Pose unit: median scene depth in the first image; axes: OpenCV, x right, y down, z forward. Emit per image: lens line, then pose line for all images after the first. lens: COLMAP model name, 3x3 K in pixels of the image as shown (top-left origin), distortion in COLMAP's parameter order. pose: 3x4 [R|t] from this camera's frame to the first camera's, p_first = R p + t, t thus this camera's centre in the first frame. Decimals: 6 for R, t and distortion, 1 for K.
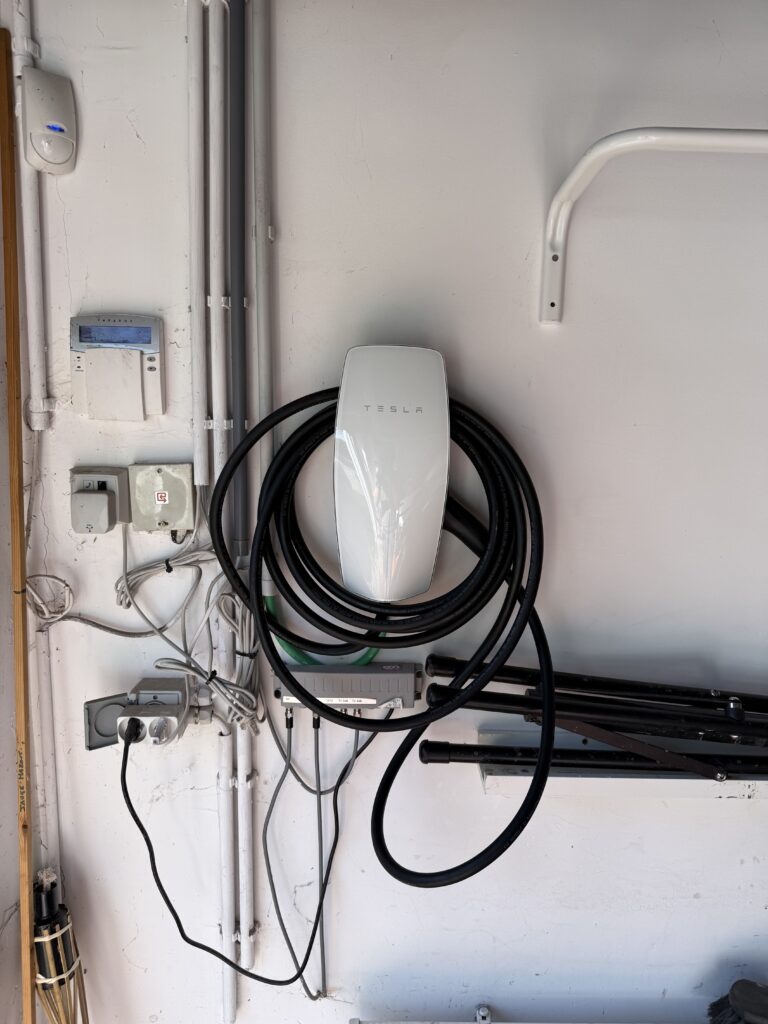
lens RADIAL K [[726.2, 0, 384.0], [0, 726.2, 512.0], [0, 0, 1]] dist [0.053227, -0.078214]
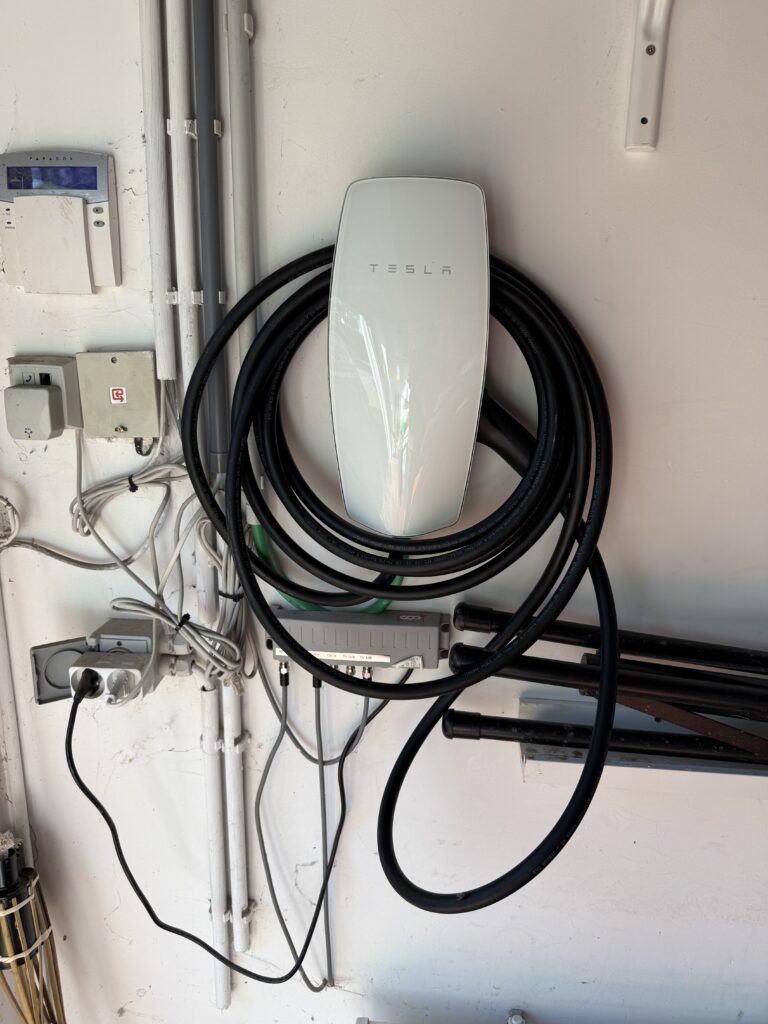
lens RADIAL K [[726.2, 0, 384.0], [0, 726.2, 512.0], [0, 0, 1]] dist [0.053227, -0.078214]
pose [[0.995704, 0.023853, -0.089465, 0.051273], [-0.015212, 0.995260, 0.096056, 0.024624], [0.091332, -0.094283, 0.991347, 0.232996]]
